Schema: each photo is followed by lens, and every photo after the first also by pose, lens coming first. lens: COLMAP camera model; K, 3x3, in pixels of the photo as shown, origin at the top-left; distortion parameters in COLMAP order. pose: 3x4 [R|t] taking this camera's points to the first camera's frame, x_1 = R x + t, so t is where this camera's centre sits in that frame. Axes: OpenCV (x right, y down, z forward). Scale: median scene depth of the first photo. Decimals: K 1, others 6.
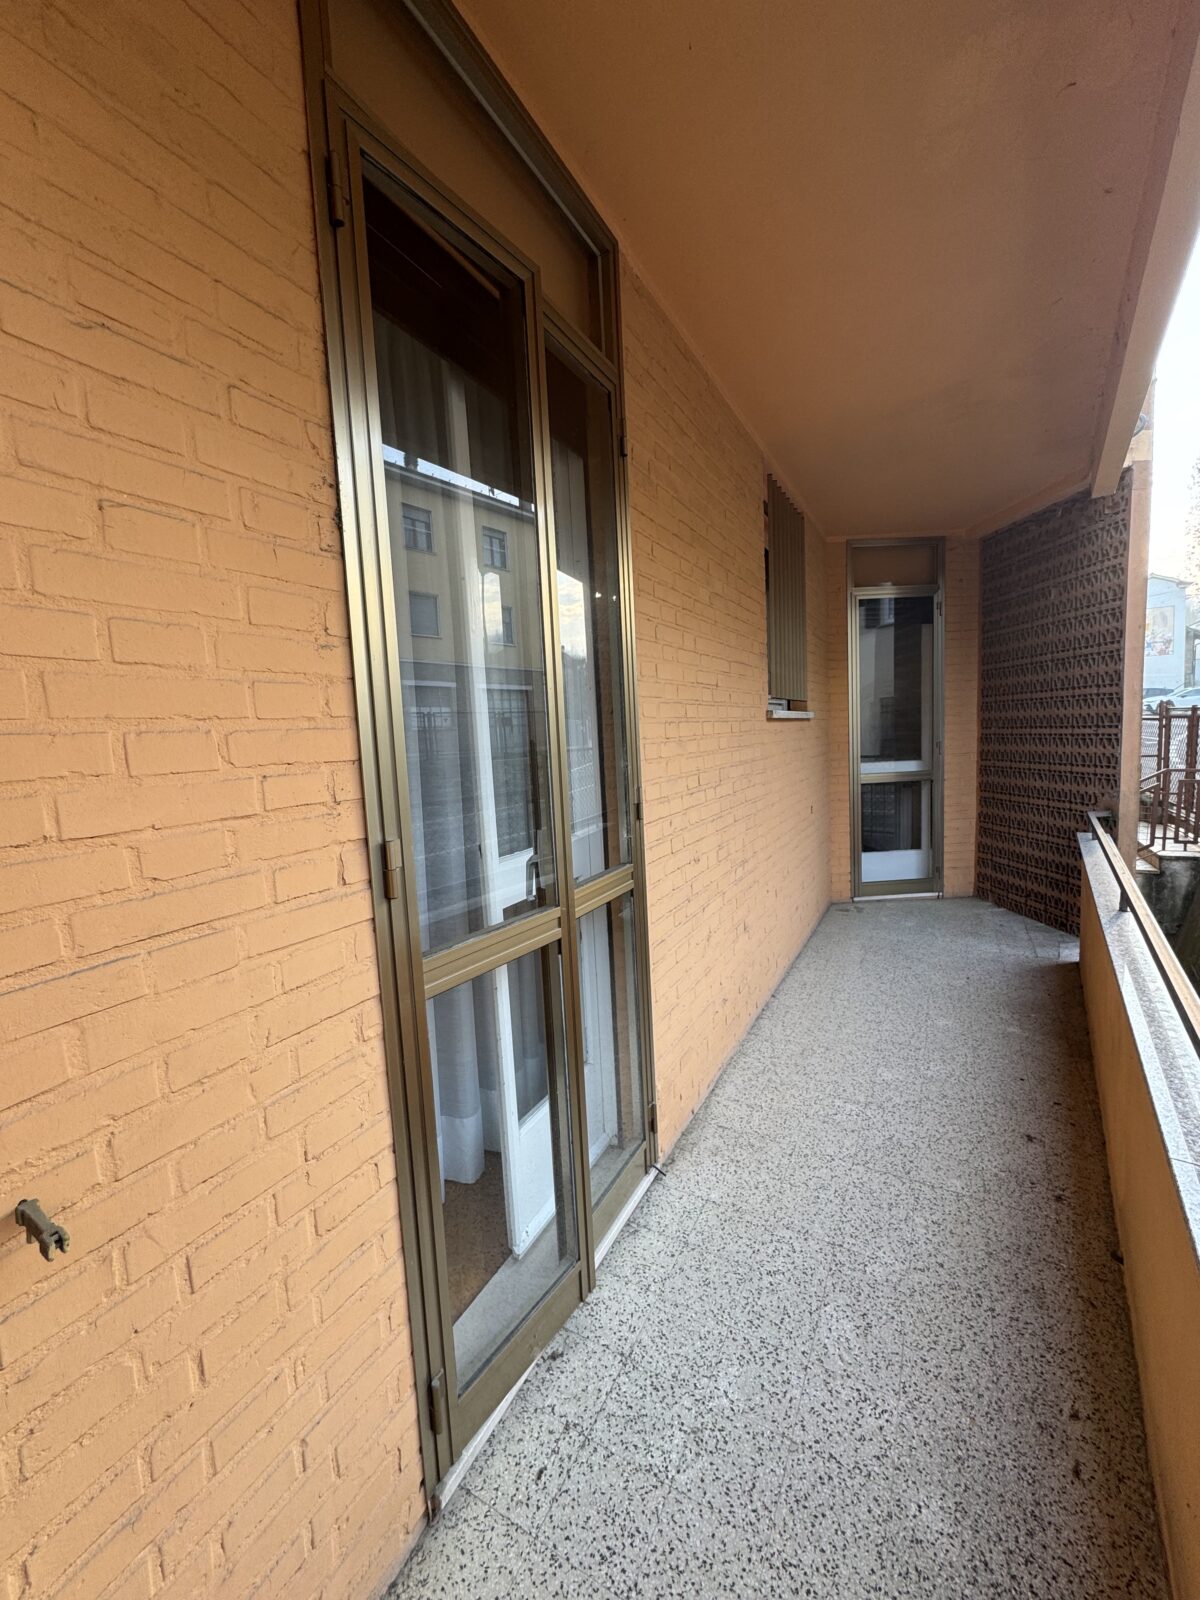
lens RADIAL K [[637.6, 0, 601.3], [0, 637.6, 800.4], [0, 0, 1]] dist [-0.003662, 0.000064]
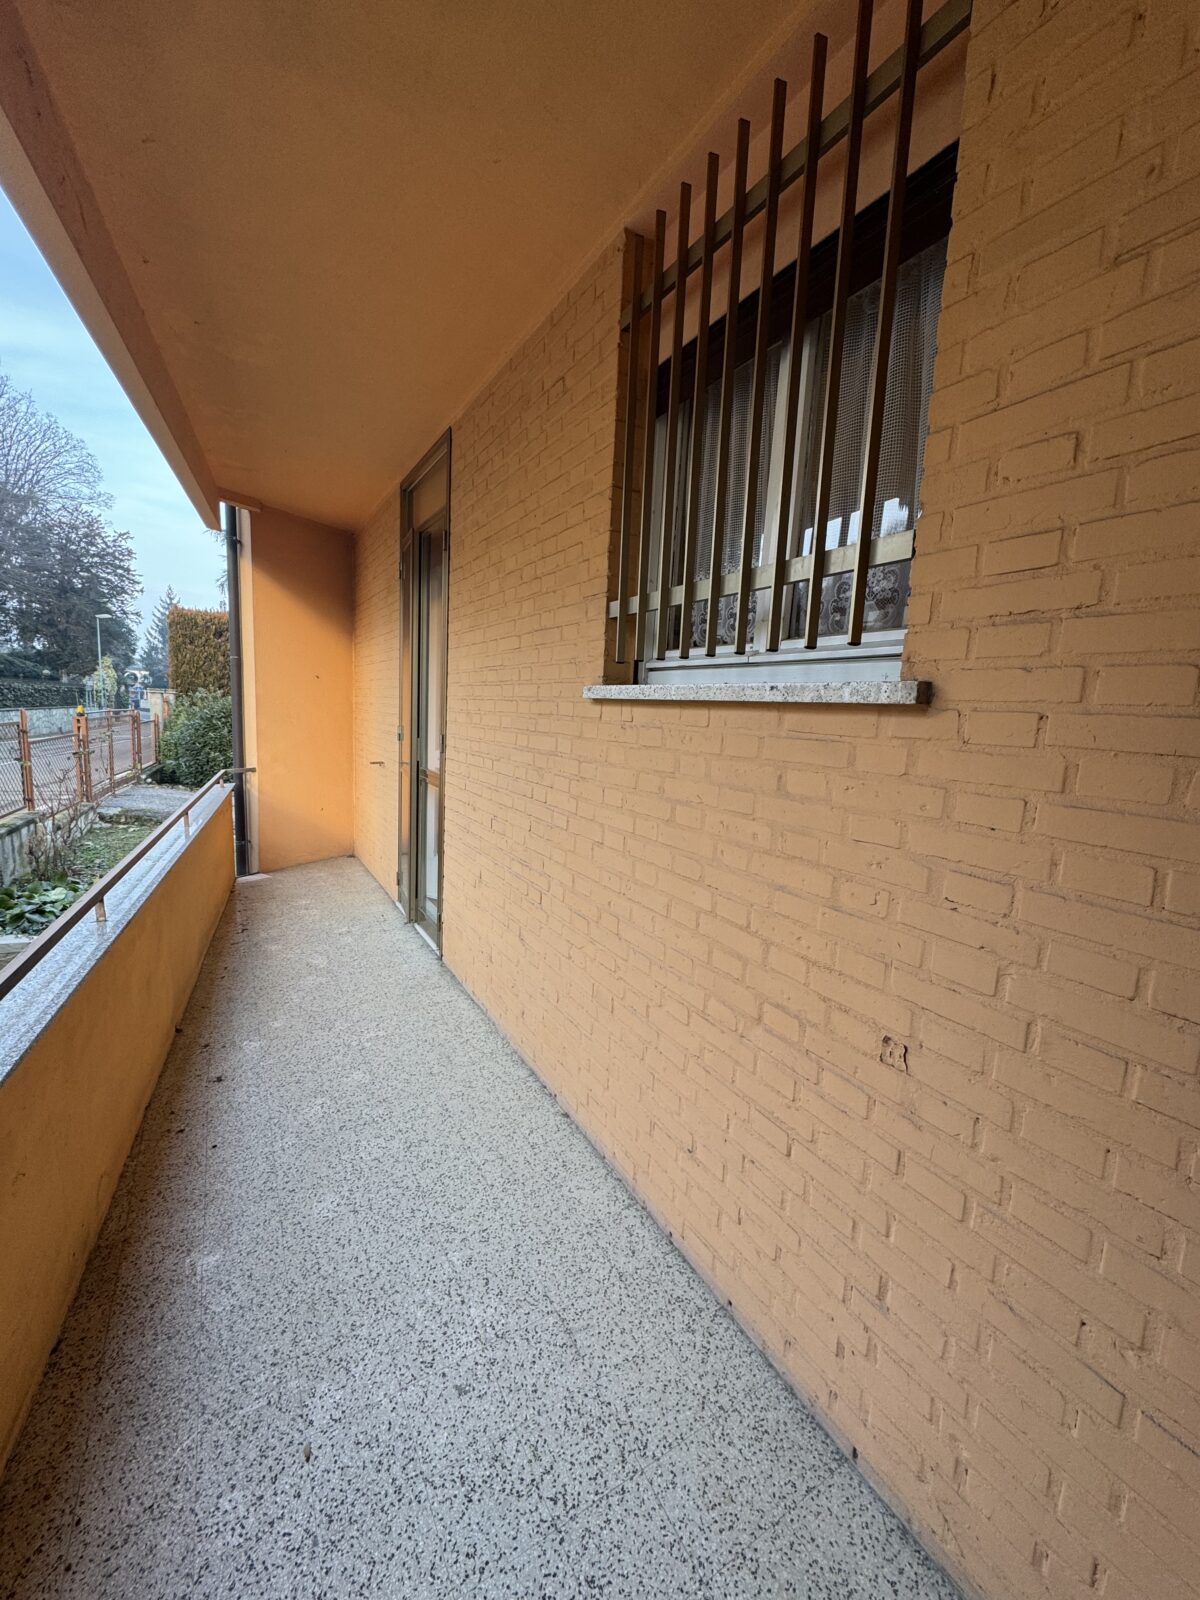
lens RADIAL K [[637.6, 0, 600.5], [0, 637.6, 798.9], [0, 0, 1]] dist [-0.003662, 0.000064]
pose [[-0.517195, 0.141810, -0.844037, 1.054250], [-0.108714, 0.967304, 0.229137, -0.235706], [0.848935, 0.210267, -0.484868, 1.761931]]
